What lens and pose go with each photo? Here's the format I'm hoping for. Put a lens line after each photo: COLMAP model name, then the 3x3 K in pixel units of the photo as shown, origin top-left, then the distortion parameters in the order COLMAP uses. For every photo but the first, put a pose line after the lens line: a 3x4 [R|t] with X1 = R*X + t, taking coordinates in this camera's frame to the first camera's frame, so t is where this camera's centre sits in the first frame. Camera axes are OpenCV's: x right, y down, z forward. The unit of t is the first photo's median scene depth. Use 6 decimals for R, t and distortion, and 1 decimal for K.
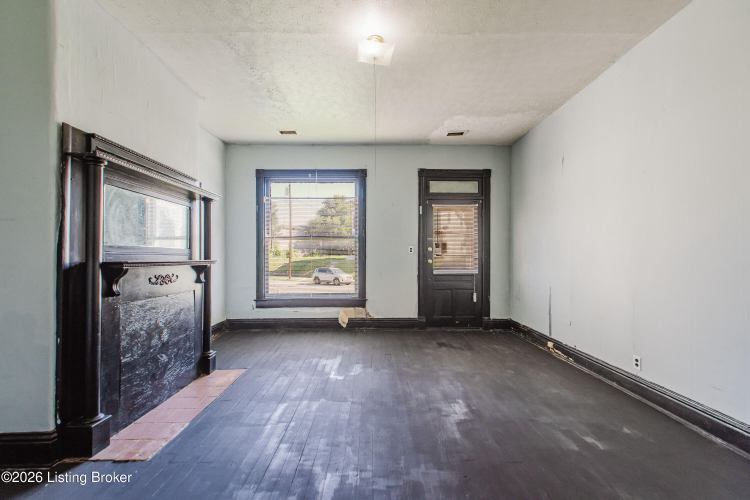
lens RADIAL K [[299.1, 0, 375.2], [0, 299.1, 250.8], [0, 0, 1]] dist [-0.000285, -0.001282]
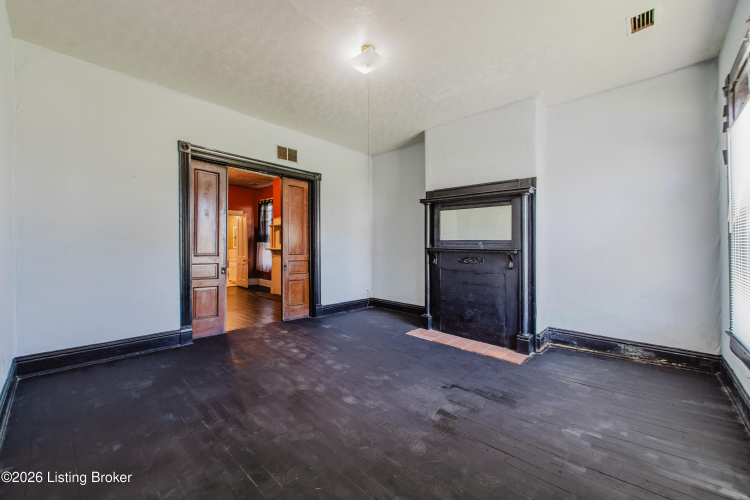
lens RADIAL K [[299.1, 0, 370.1], [0, 299.1, 247.5], [0, 0, 1]] dist [-0.000285, -0.001282]
pose [[-0.700628, 0.008293, -0.713479, 0.699429], [0.006338, 0.999965, 0.005399, 0.011034], [0.713499, -0.000739, -0.700656, 1.554069]]
